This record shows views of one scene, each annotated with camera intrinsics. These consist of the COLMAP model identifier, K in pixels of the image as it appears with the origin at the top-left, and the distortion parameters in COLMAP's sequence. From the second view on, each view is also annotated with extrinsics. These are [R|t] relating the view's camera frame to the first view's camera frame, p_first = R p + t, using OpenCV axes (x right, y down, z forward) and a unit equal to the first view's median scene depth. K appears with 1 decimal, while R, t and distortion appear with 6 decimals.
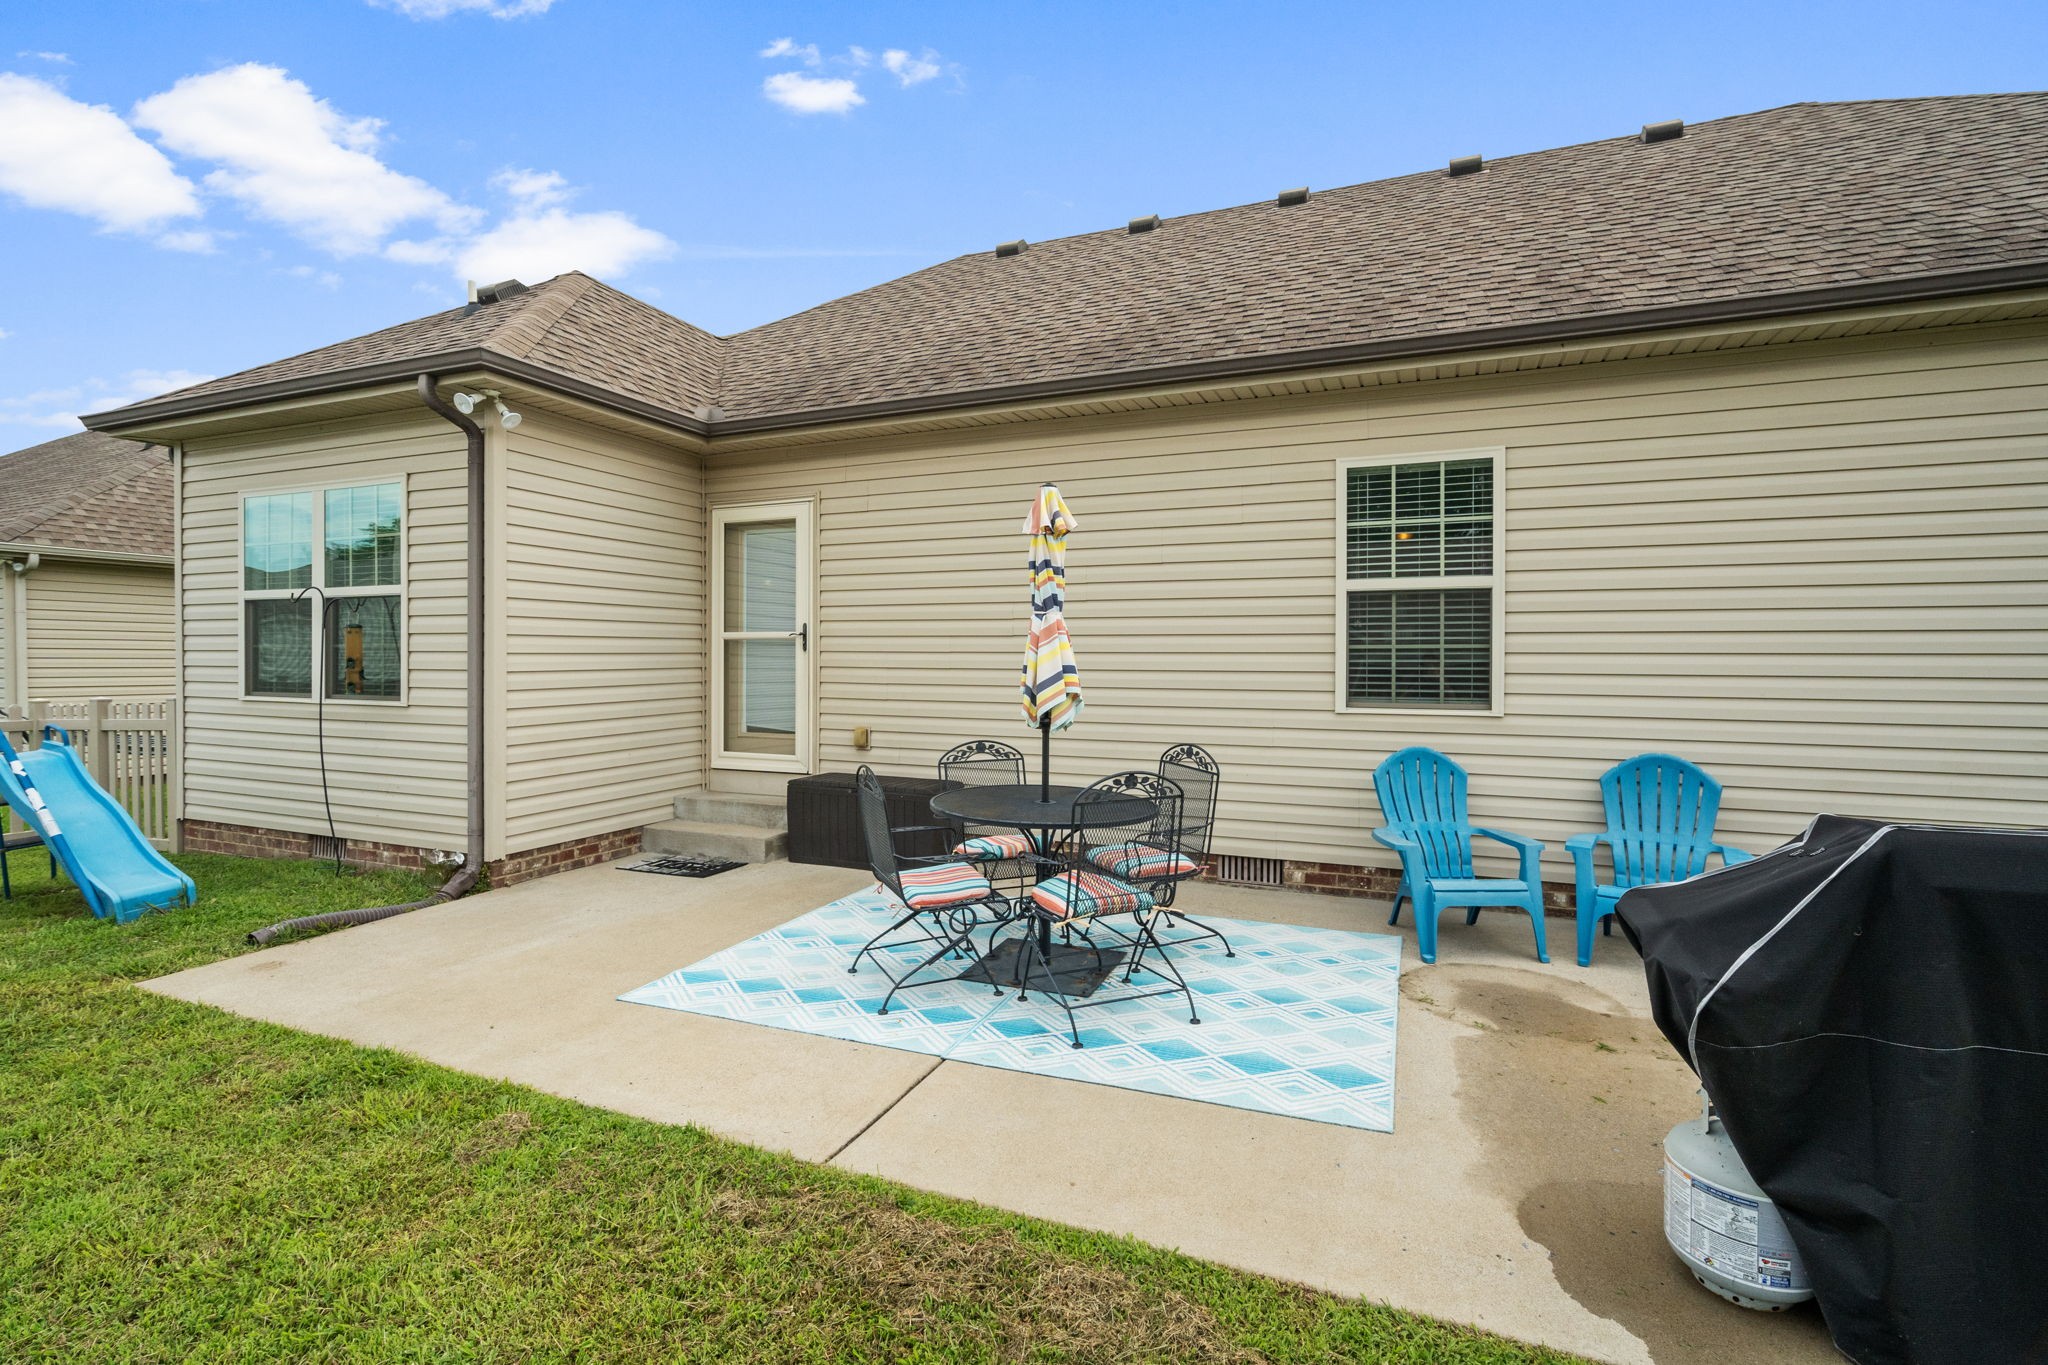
lens RADIAL K [[948.6, 0, 1029.3], [0, 948.6, 667.5], [0, 0, 1]] dist [-0.000094, 0.000484]
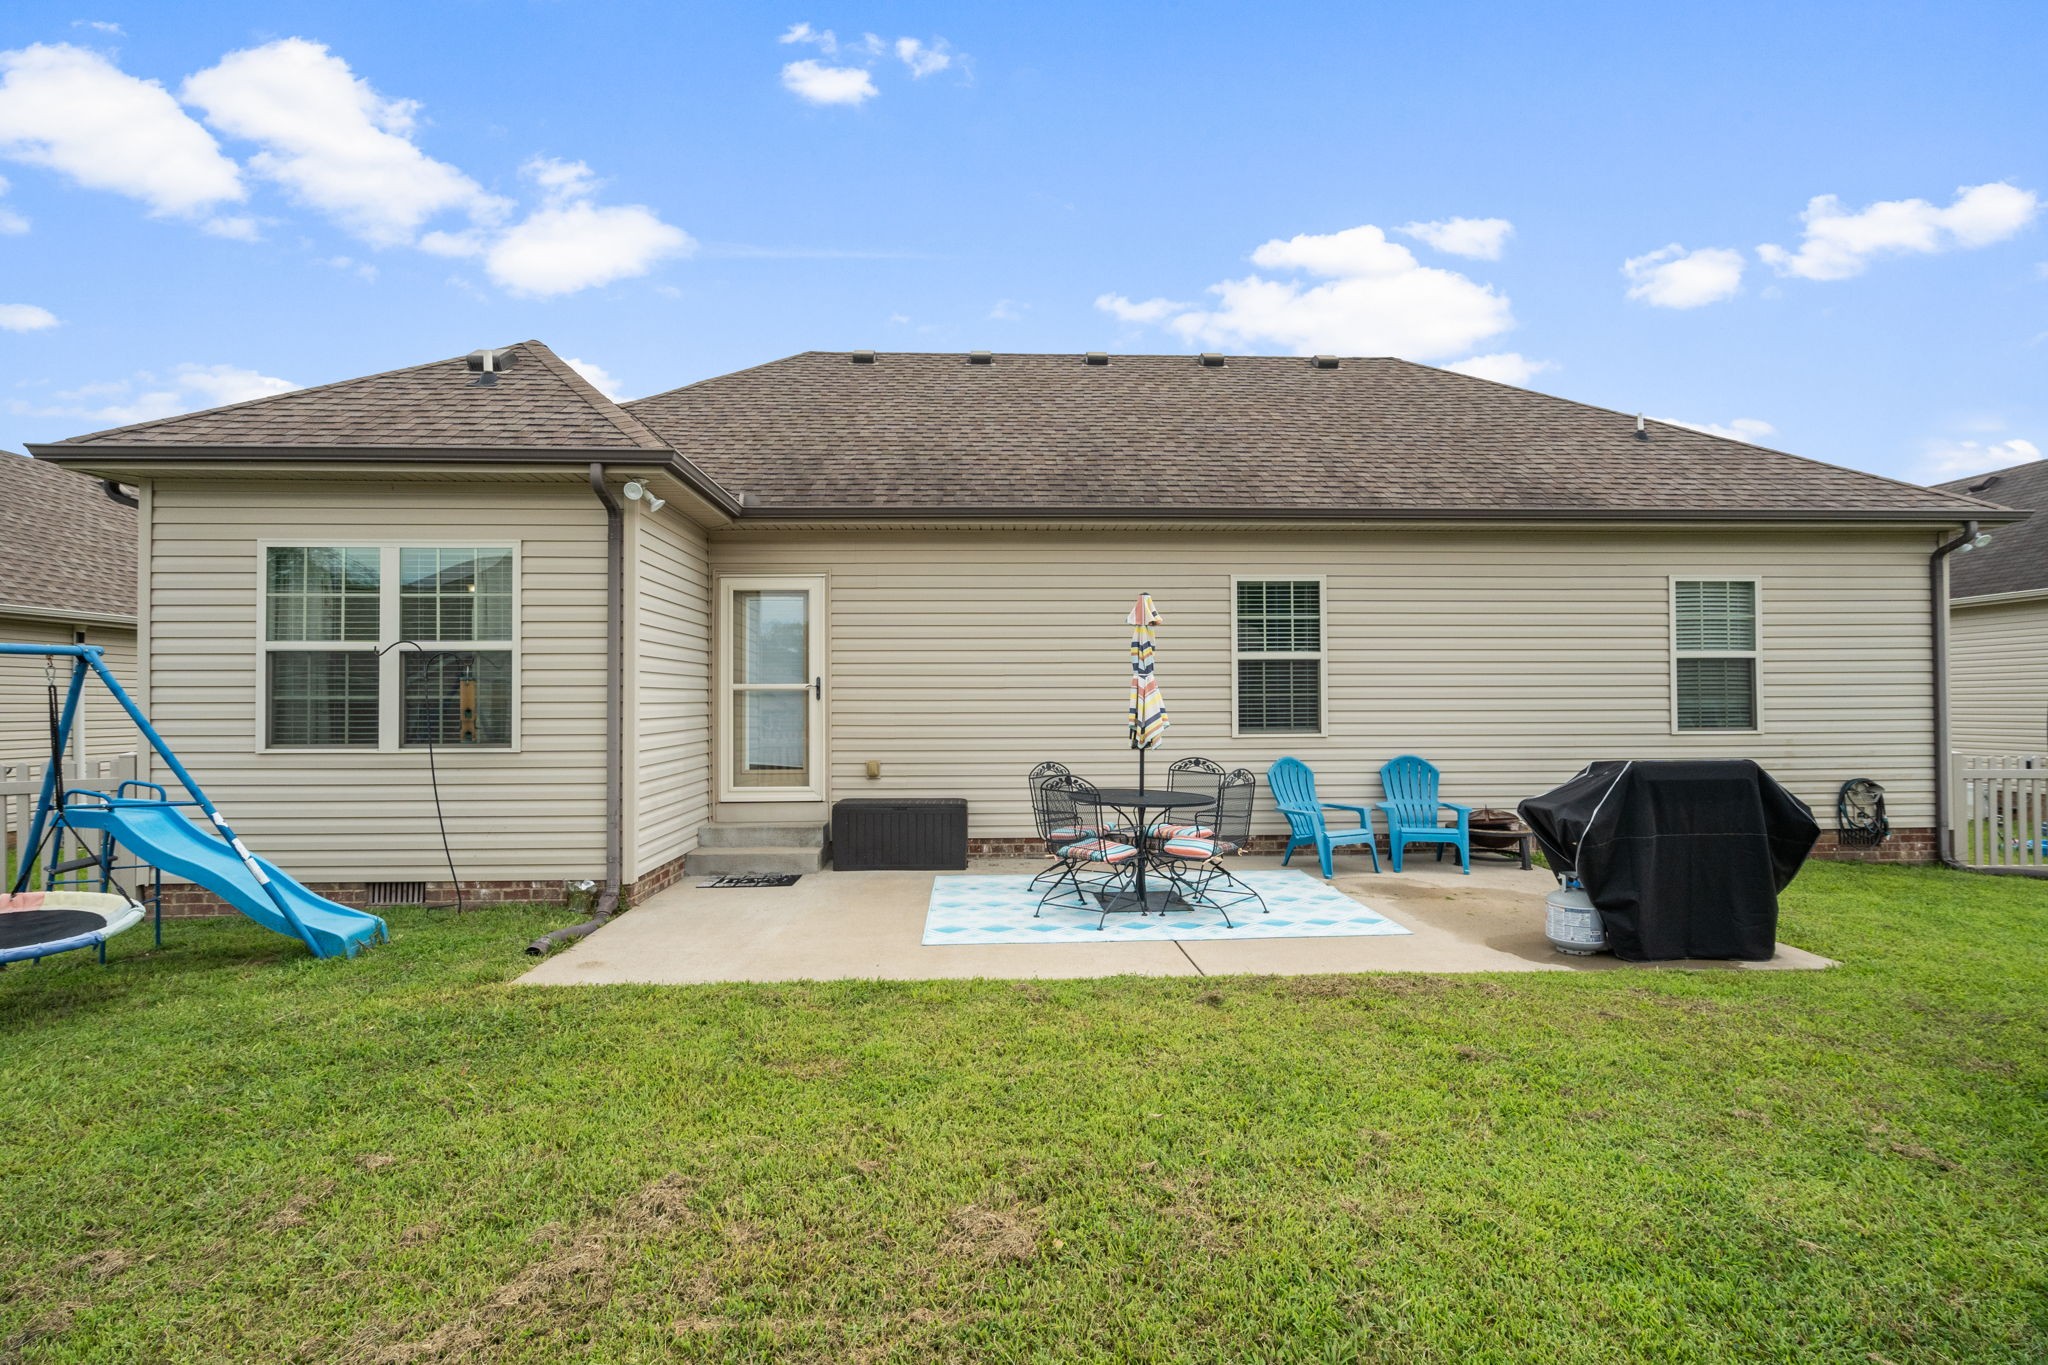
lens RADIAL K [[952.9, 0, 1023.5], [0, 952.9, 692.9], [0, 0, 1]] dist [-0.000613, 0.000127]
pose [[0.904638, -0.002656, 0.426172, -0.654535], [0.011736, 0.999757, -0.018682, -0.000308], [-0.426019, 0.021902, 0.904449, -0.267221]]
